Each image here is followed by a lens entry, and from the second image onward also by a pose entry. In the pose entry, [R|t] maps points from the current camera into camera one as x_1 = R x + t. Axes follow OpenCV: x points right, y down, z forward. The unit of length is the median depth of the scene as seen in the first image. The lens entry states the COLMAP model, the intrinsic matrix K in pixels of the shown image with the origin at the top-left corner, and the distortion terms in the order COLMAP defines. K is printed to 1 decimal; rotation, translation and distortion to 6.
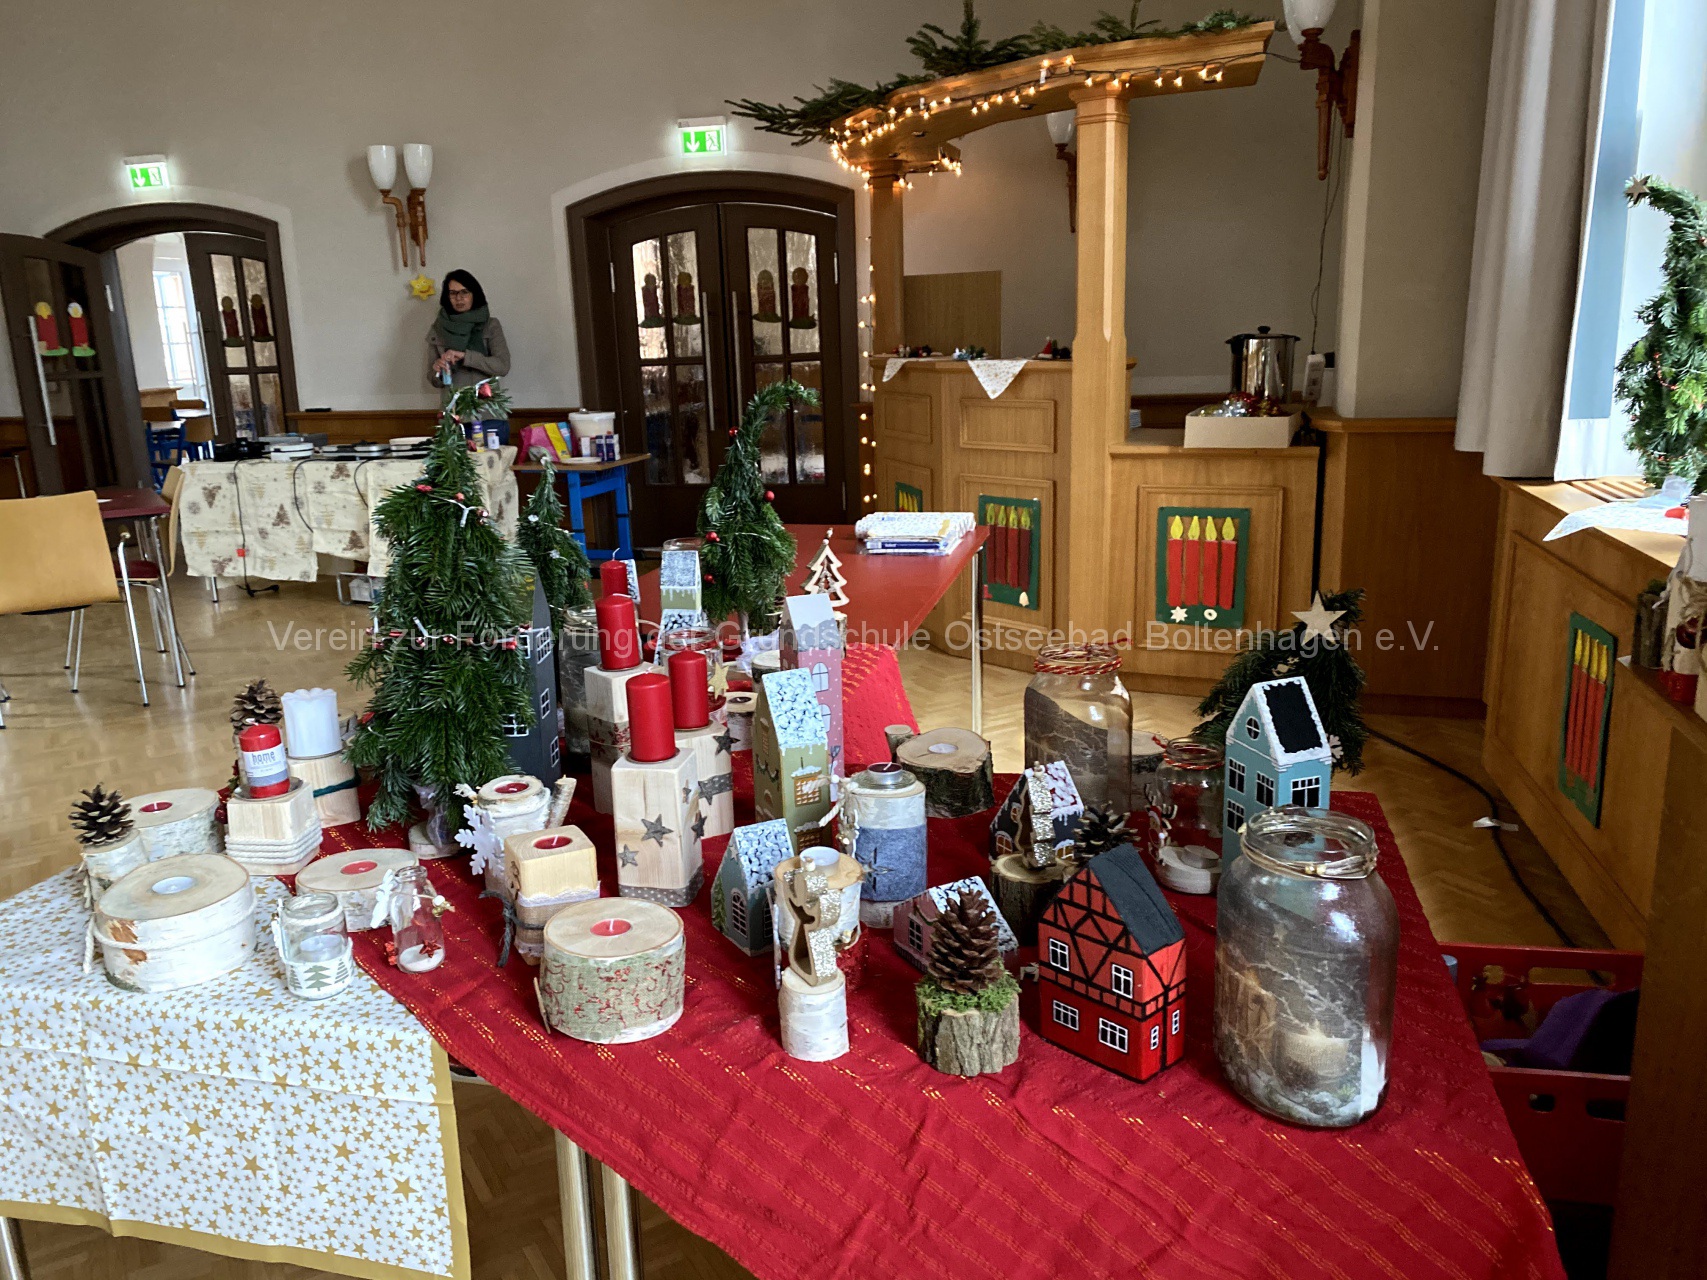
lens RADIAL K [[1304.3, 0, 853.5], [0, 1304.3, 640.0], [0, 0, 1]] dist [0.005868, -0.088598]
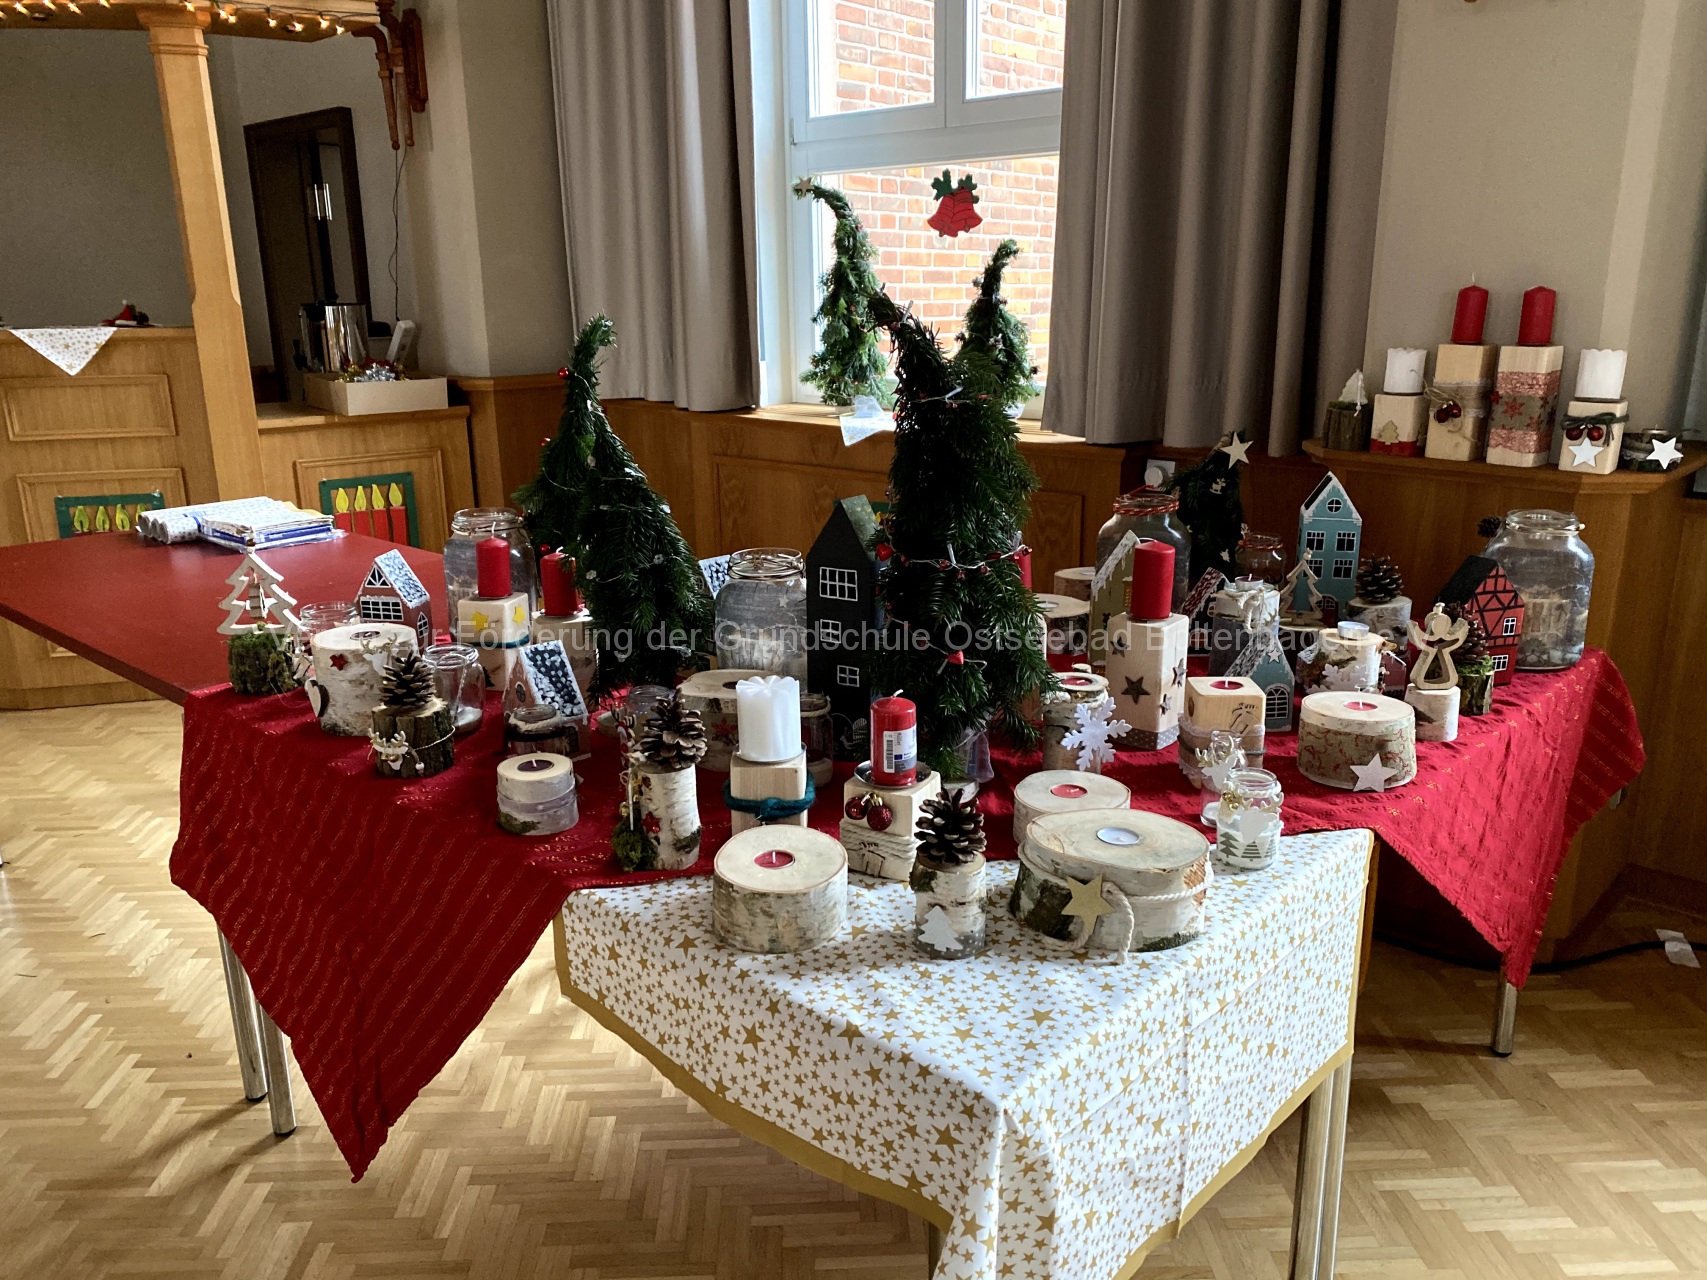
lens RADIAL K [[1288.9, 0, 853.5], [0, 1288.9, 640.0], [0, 0, 1]] dist [-0.001564, -0.001394]
pose [[0.451011, -0.208112, 0.867916, -0.437966], [0.204023, 0.970727, 0.126744, -0.030459], [-0.868887, 0.119911, 0.480268, 0.233359]]
